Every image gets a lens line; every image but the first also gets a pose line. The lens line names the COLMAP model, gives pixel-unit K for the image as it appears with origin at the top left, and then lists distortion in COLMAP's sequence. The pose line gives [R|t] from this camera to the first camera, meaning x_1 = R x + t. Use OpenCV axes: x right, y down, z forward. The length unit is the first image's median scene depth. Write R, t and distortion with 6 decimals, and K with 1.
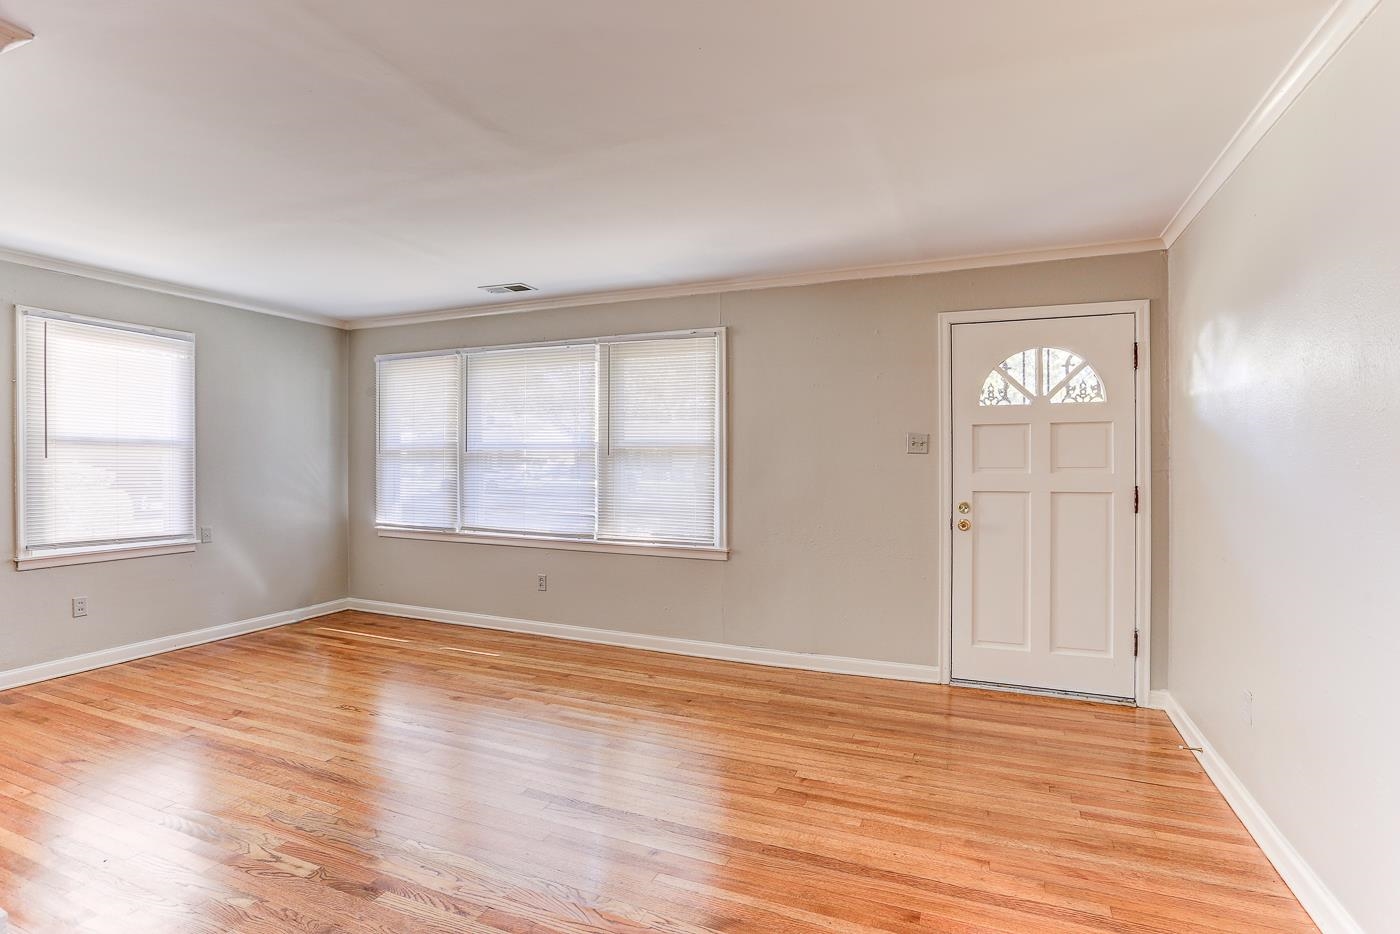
lens RADIAL K [[699.5, 0, 706.9], [0, 699.5, 465.2], [0, 0, 1]] dist [-0.046432, 0.018254]
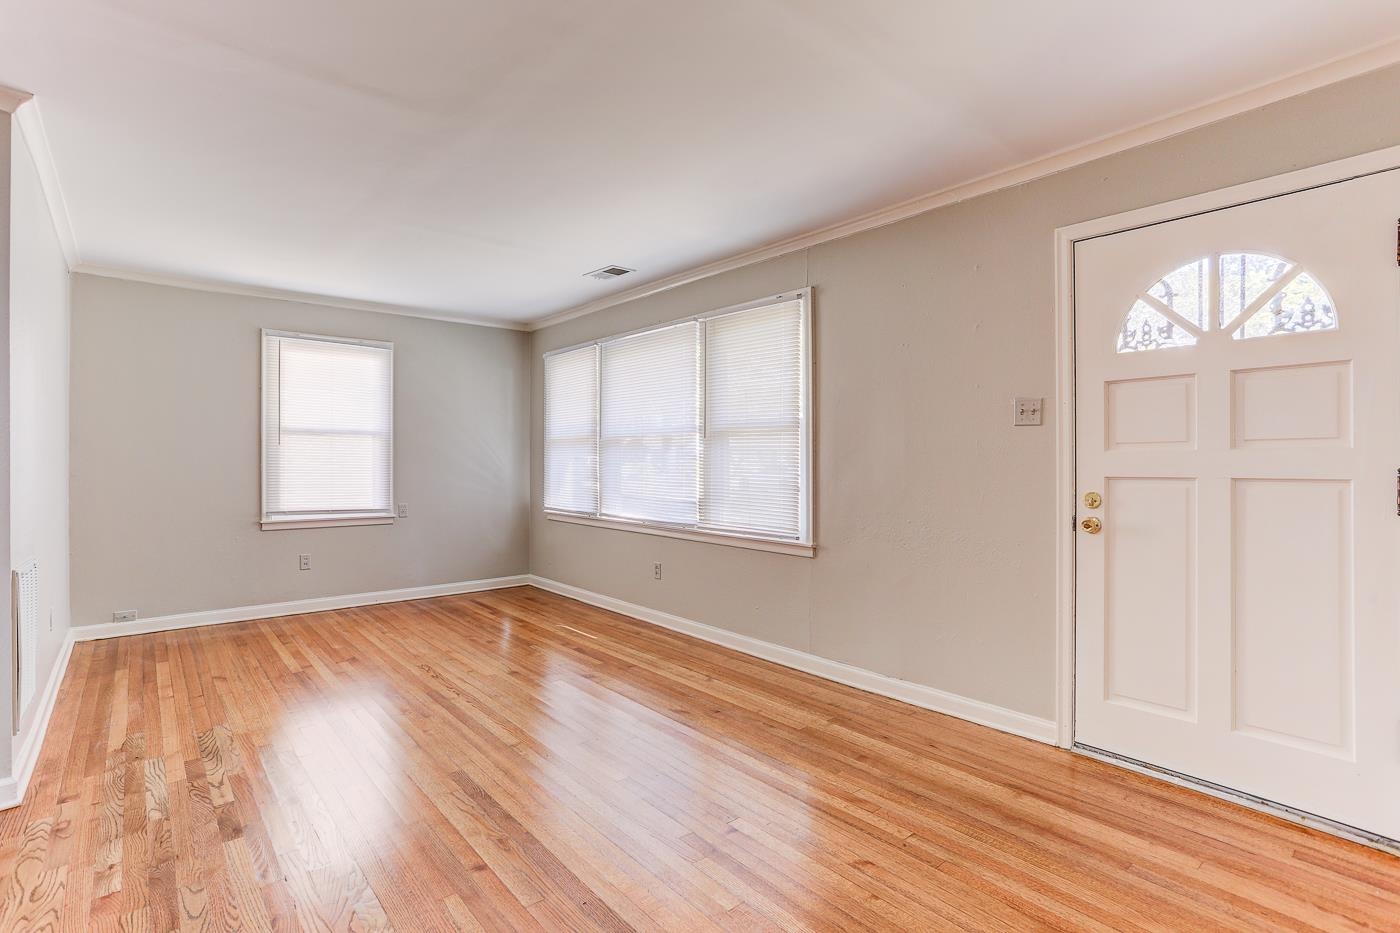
lens RADIAL K [[694.4, 0, 693.1], [0, 694.4, 460.6], [0, 0, 1]] dist [-0.039603, 0.028898]
pose [[0.888044, -0.001186, -0.459757, 0.321752], [-0.002484, 0.999970, -0.007378, 0.026330], [0.459751, 0.007694, 0.888014, 0.194636]]
